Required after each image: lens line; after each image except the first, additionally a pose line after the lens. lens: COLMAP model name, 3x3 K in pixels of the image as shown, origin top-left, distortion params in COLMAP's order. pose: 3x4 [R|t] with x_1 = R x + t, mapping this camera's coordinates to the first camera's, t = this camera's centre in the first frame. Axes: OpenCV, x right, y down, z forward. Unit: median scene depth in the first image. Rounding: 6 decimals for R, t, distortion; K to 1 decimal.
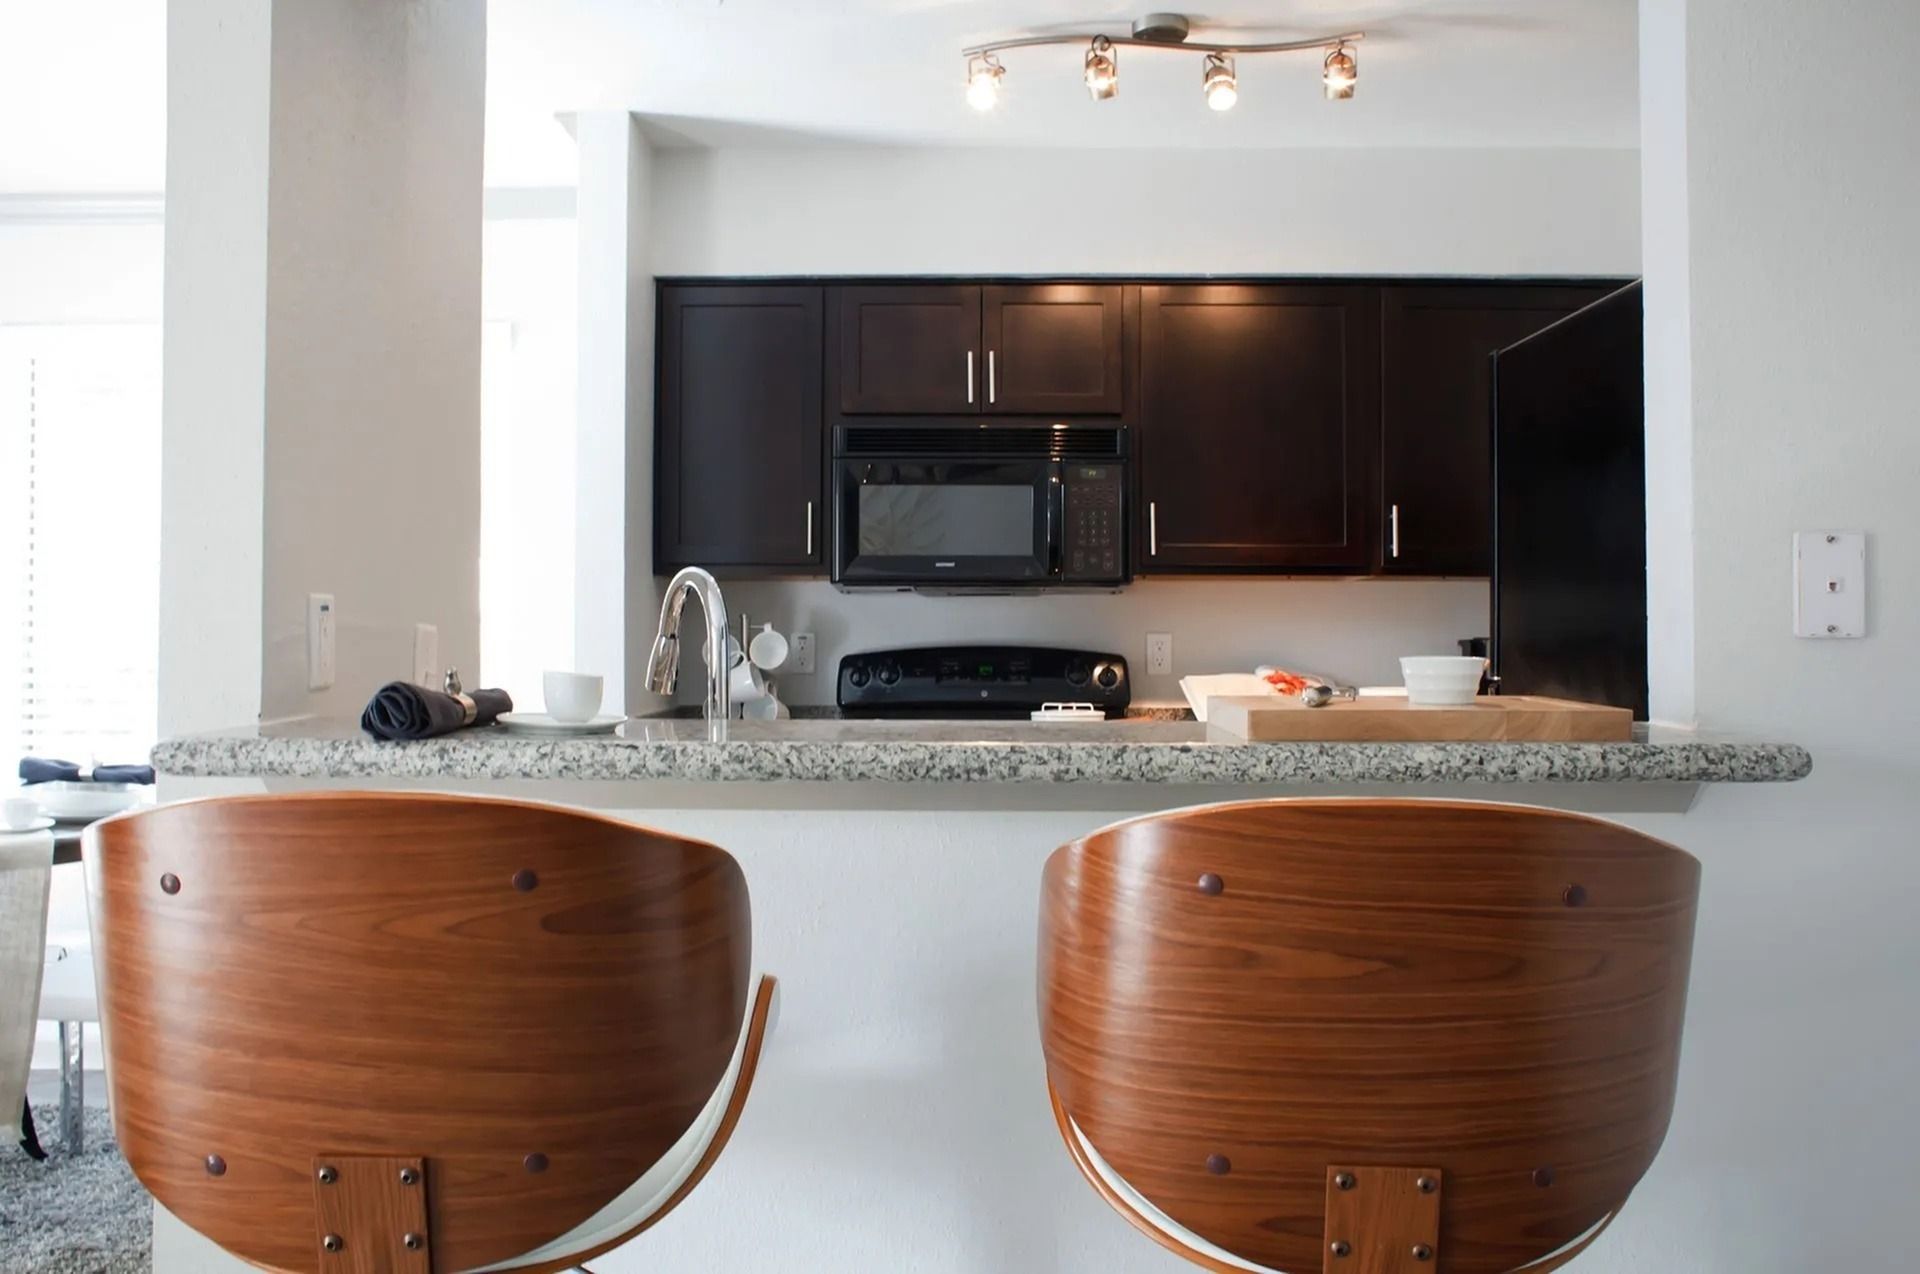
lens RADIAL K [[1520.8, 0, 960.0], [0, 1520.8, 637.0], [0, 0, 1]] dist [-0.055404, 0.000215]
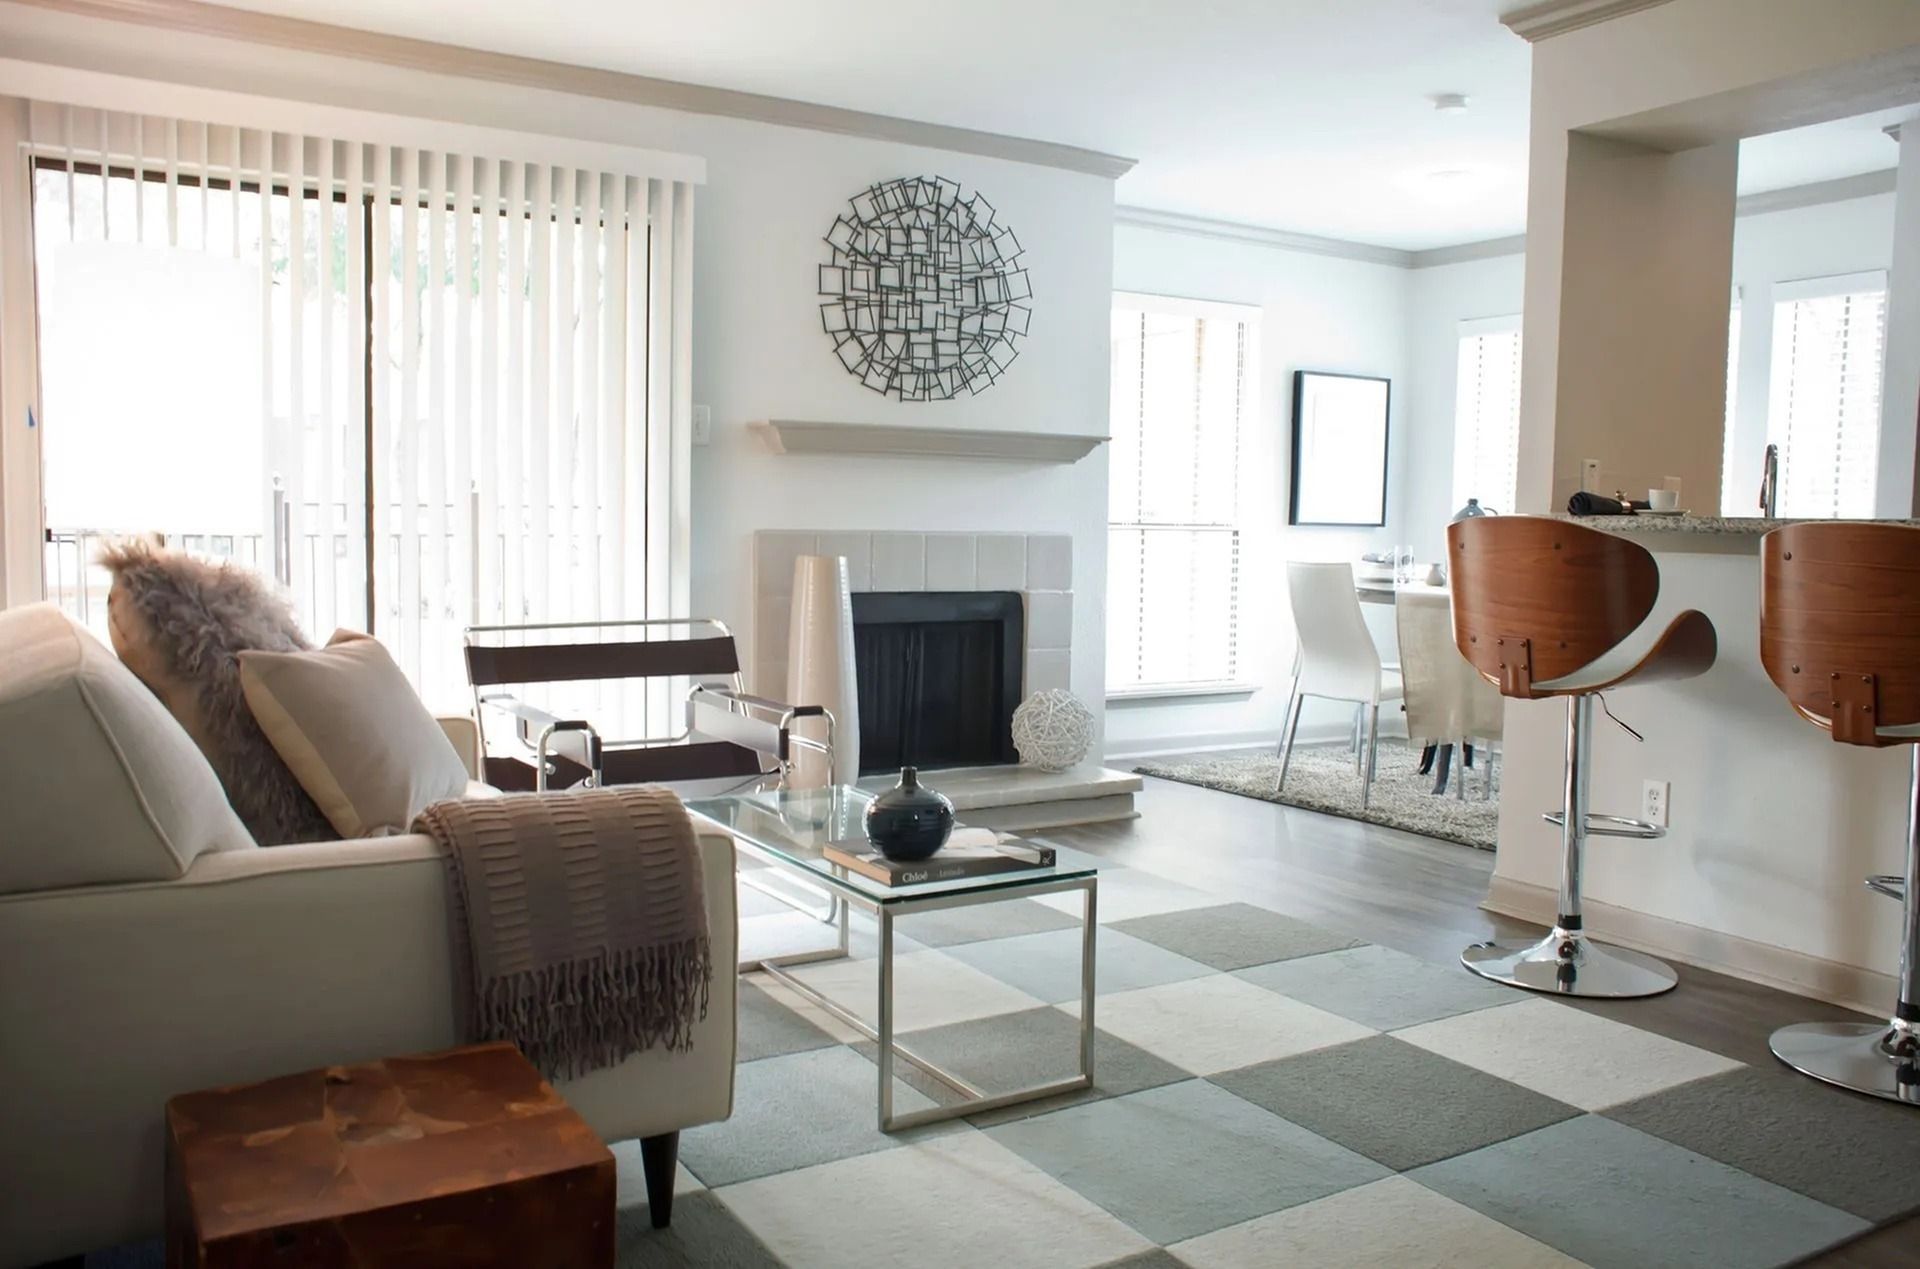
lens RADIAL K [[1520.8, 0, 960.0], [0, 1520.8, 634.5], [0, 0, 1]] dist [-0.055404, 0.000215]
pose [[0.539319, 0.071468, -0.839063, 1.451489], [-0.014110, 0.997019, 0.075852, 0.111982], [0.841983, -0.029069, 0.538720, -1.476894]]
